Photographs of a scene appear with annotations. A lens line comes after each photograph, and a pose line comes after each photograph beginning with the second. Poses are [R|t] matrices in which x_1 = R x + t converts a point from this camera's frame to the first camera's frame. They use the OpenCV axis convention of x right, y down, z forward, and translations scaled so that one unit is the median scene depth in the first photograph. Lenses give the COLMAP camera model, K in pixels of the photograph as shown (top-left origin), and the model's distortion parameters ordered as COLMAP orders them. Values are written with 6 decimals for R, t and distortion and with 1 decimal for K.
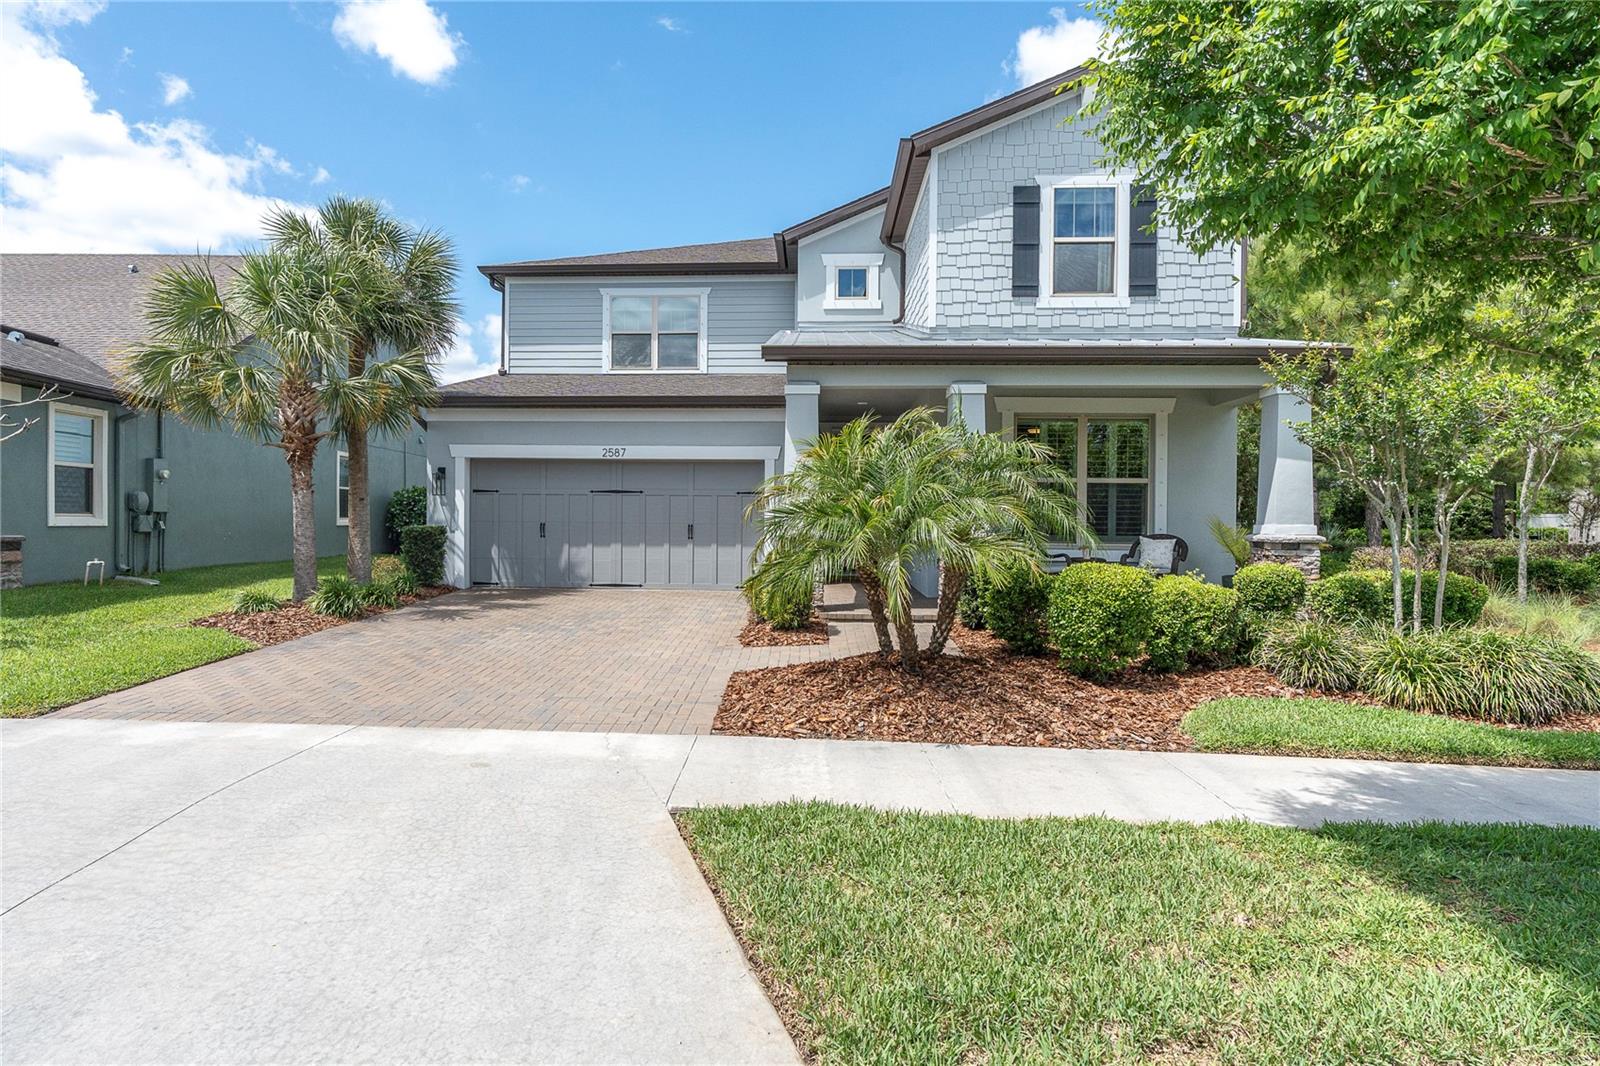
lens RADIAL K [[891.2, 0, 765.2], [0, 891.2, 527.7], [0, 0, 1]] dist [0.007205, 0.000504]
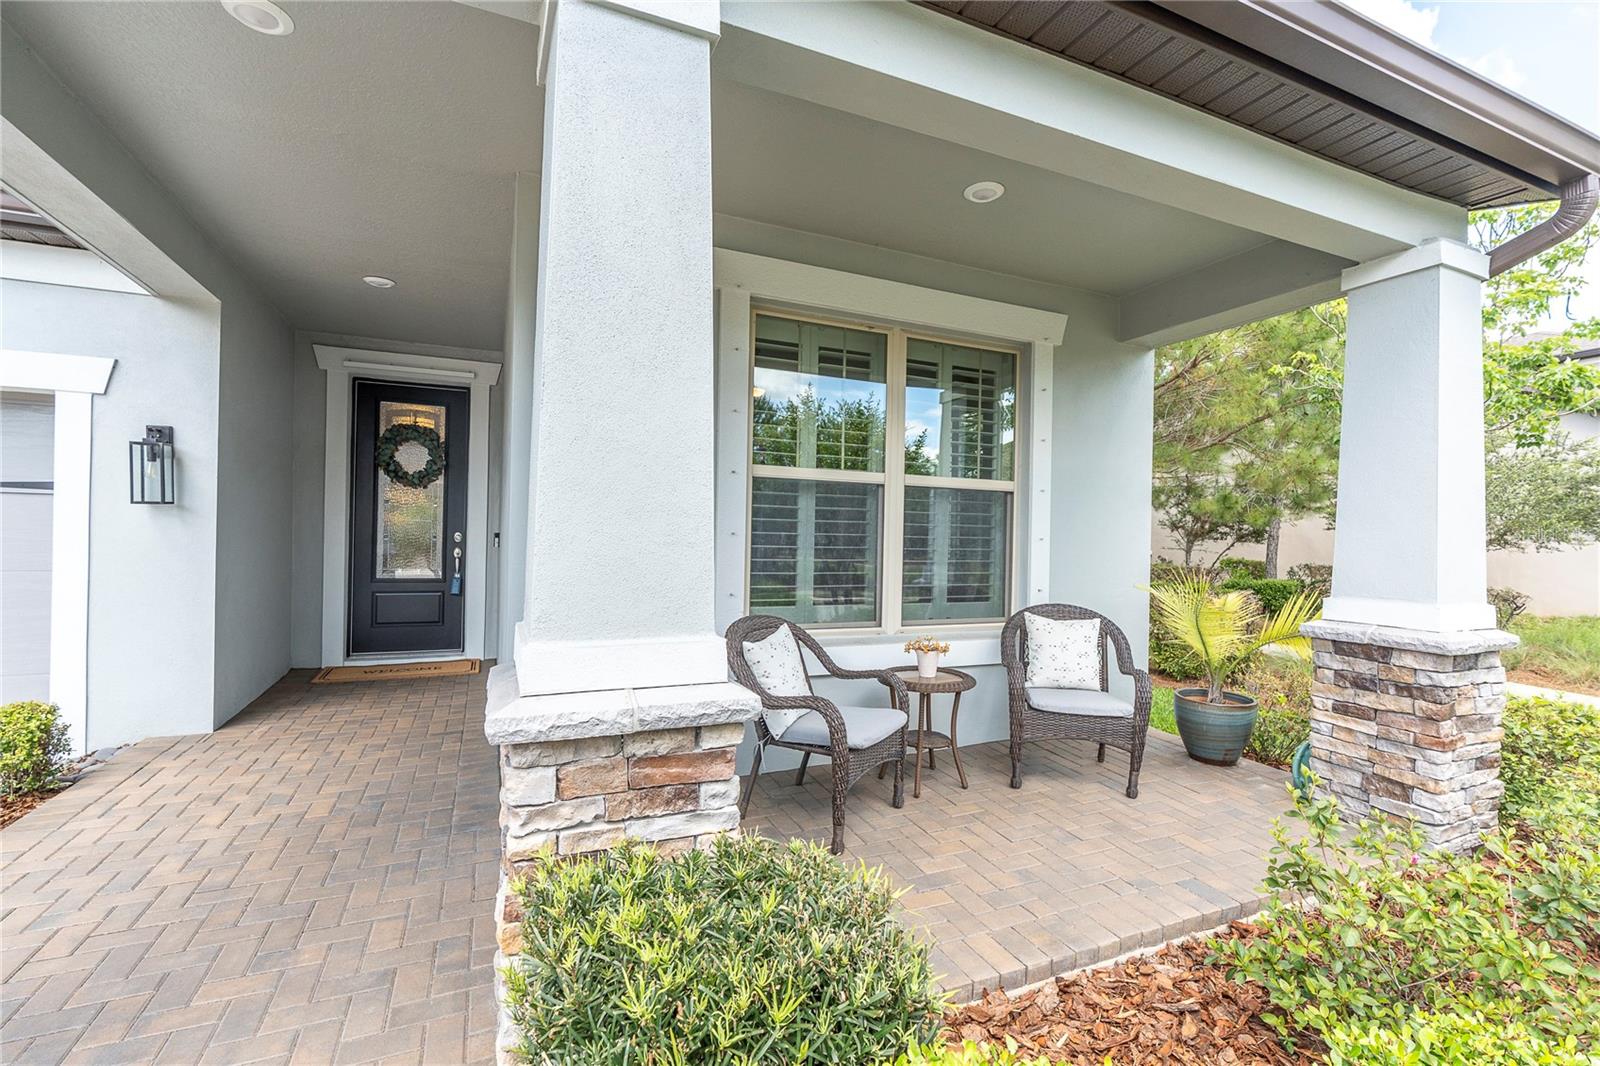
lens RADIAL K [[717.8, 0, 805.4], [0, 717.8, 532.6], [0, 0, 1]] dist [-0.003704, 0.000286]
pose [[0.891333, 0.008985, 0.453260, 0.162794], [-0.009319, 0.999955, -0.001496, -0.026657], [-0.453253, -0.002891, 0.891377, 0.719928]]
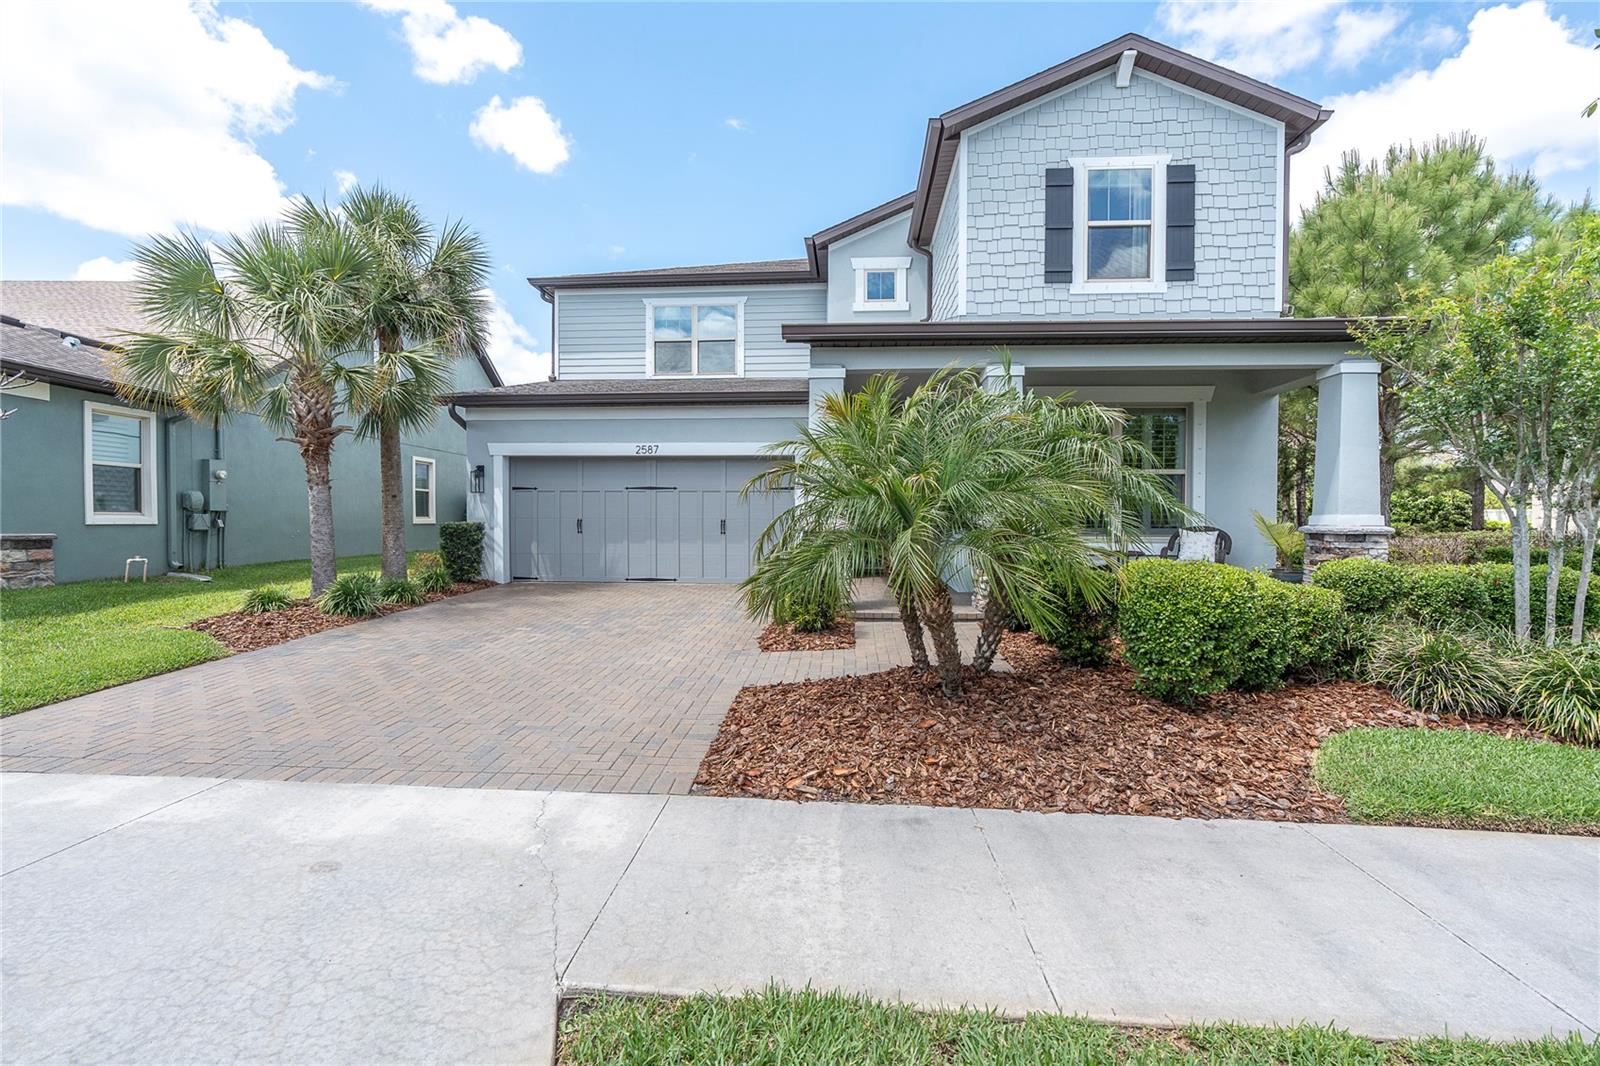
lens RADIAL K [[717.8, 0, 805.4], [0, 717.8, 532.6], [0, 0, 1]] dist [-0.003704, 0.000286]
pose [[0.999924, -0.005155, -0.011206, 0.023611], [0.005266, 0.999937, 0.009898, 0.004165], [0.011154, -0.009956, 0.999888, 0.215014]]
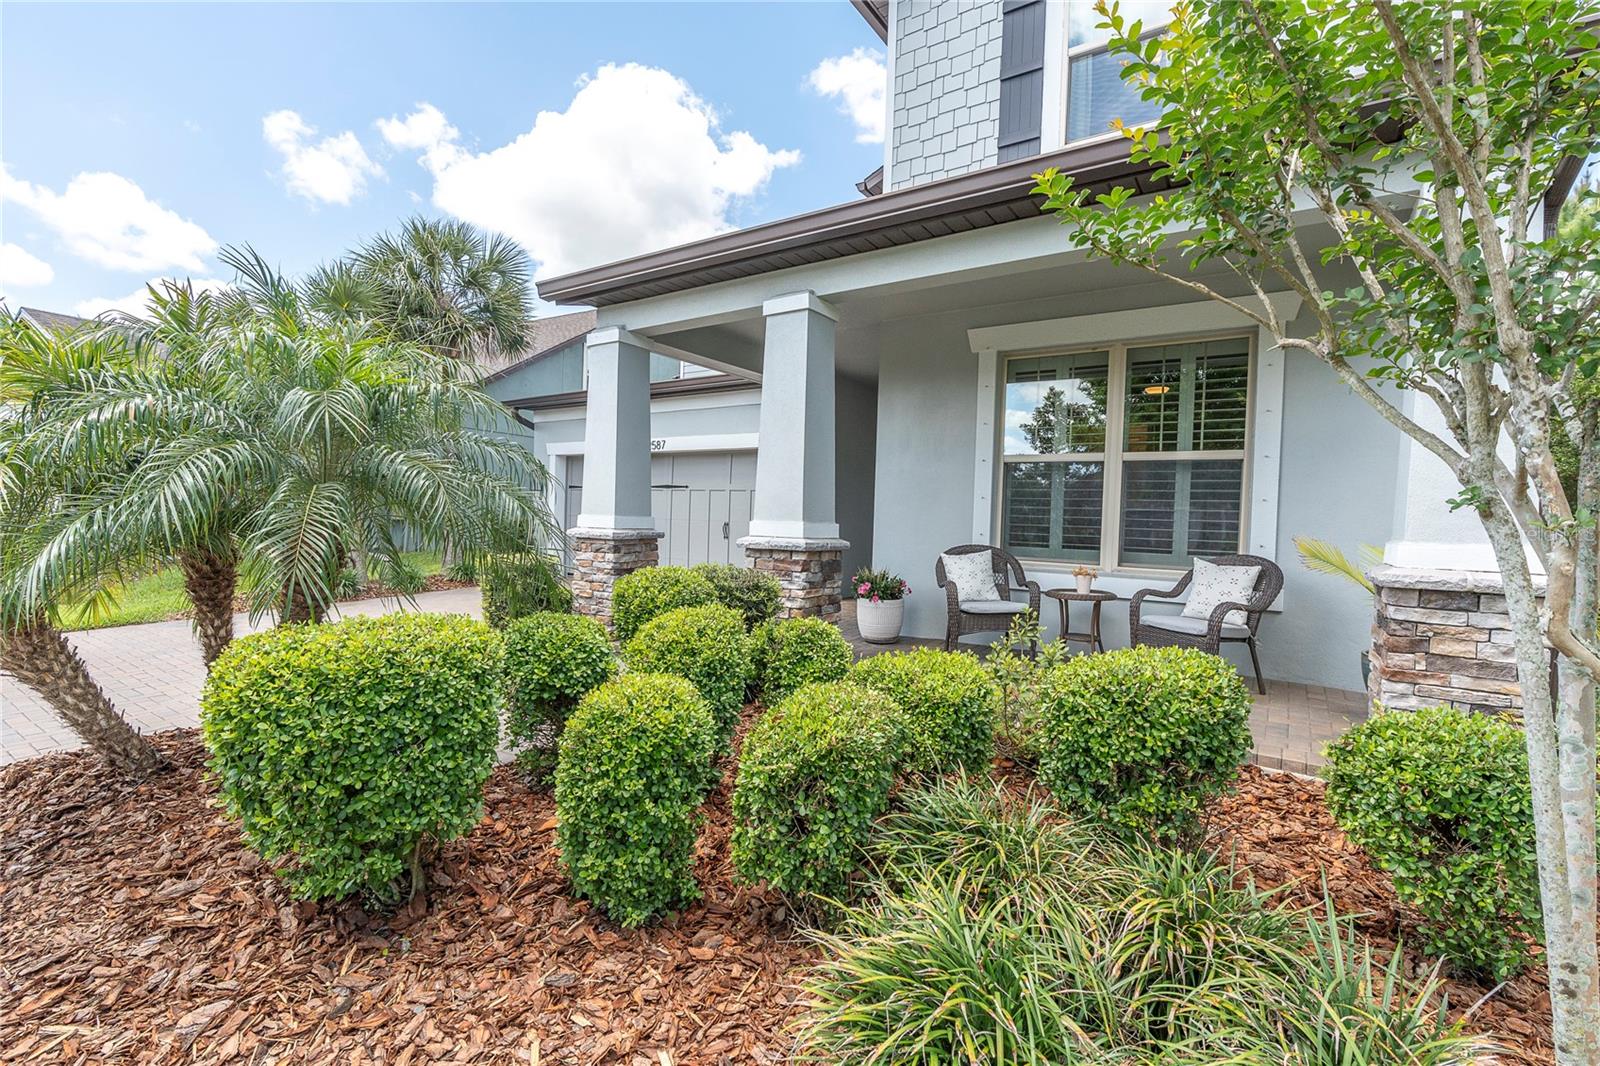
lens RADIAL K [[717.8, 0, 805.4], [0, 717.8, 532.6], [0, 0, 1]] dist [-0.003704, 0.000286]
pose [[0.857614, 0.028111, -0.513525, 0.429279], [-0.027363, 0.999585, 0.009021, -0.002581], [0.513565, 0.006315, 0.858027, 0.505030]]
